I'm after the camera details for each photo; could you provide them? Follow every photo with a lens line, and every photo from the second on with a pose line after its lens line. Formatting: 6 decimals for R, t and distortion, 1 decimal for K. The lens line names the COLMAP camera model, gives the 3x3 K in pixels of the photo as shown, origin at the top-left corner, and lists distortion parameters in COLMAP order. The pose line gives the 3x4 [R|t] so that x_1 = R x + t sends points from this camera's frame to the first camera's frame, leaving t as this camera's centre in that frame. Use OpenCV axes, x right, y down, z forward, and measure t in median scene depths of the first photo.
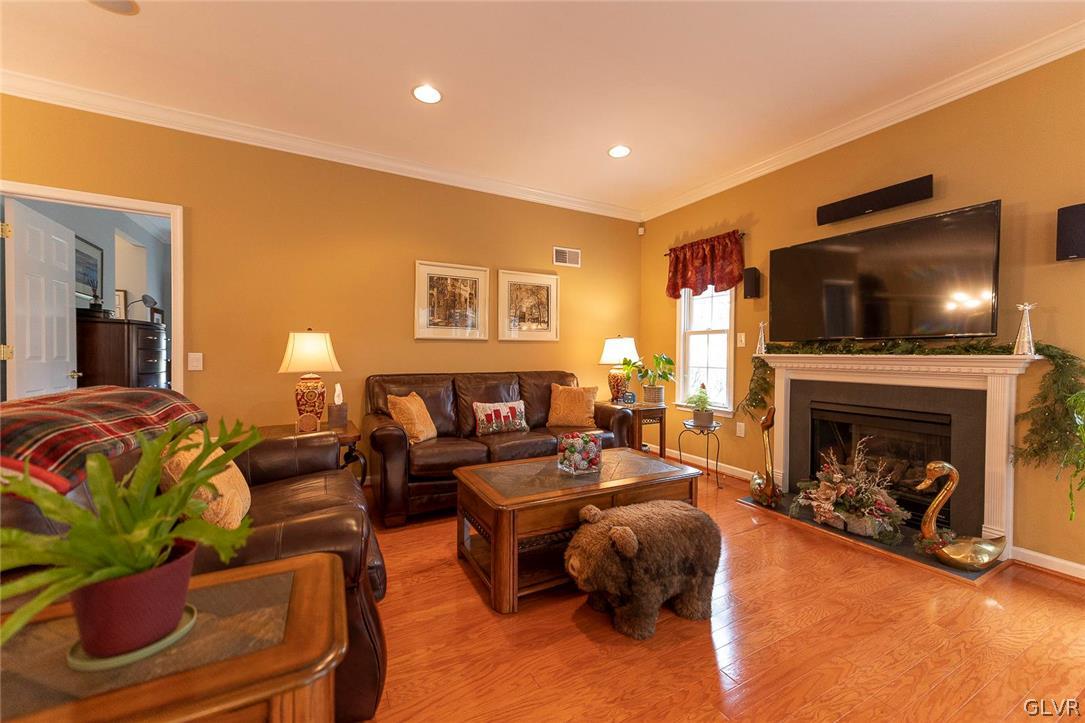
lens RADIAL K [[421.7, 0, 527.2], [0, 421.7, 362.4], [0, 0, 1]] dist [0.016912, -0.000074]
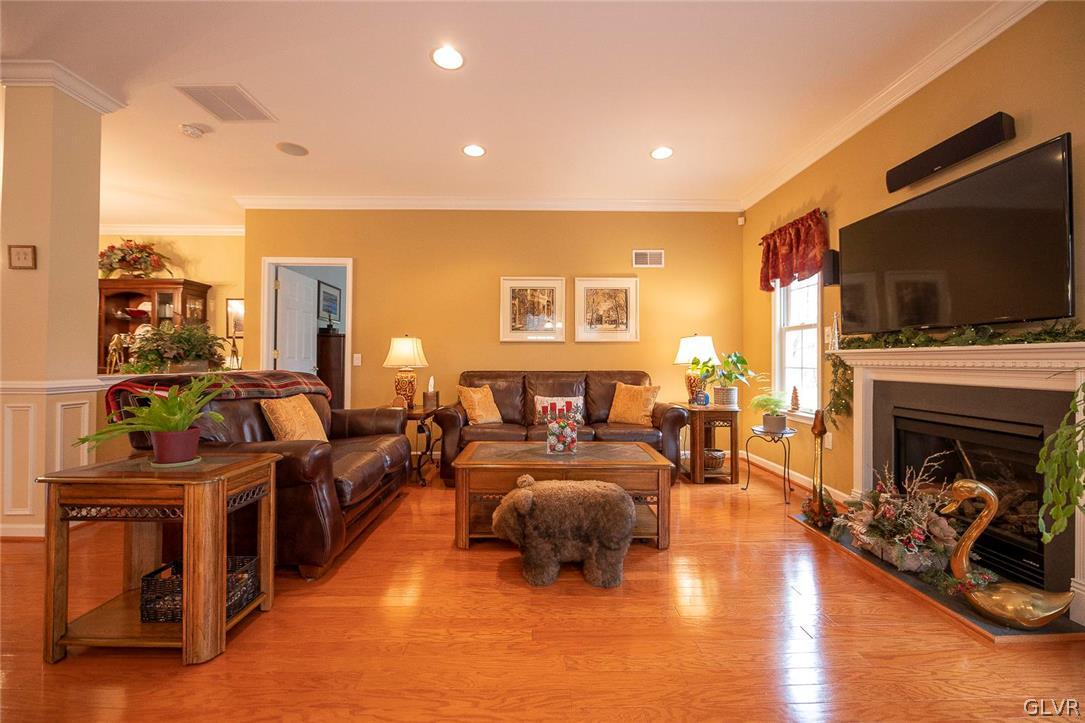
lens RADIAL K [[421.7, 0, 536.8], [0, 421.7, 364.4], [0, 0, 1]] dist [0.016912, -0.000074]
pose [[0.896678, 0.001729, -0.442679, 0.367271], [-0.007264, 0.999915, -0.010807, 0.020778], [0.442623, 0.012906, 0.896615, -0.030937]]
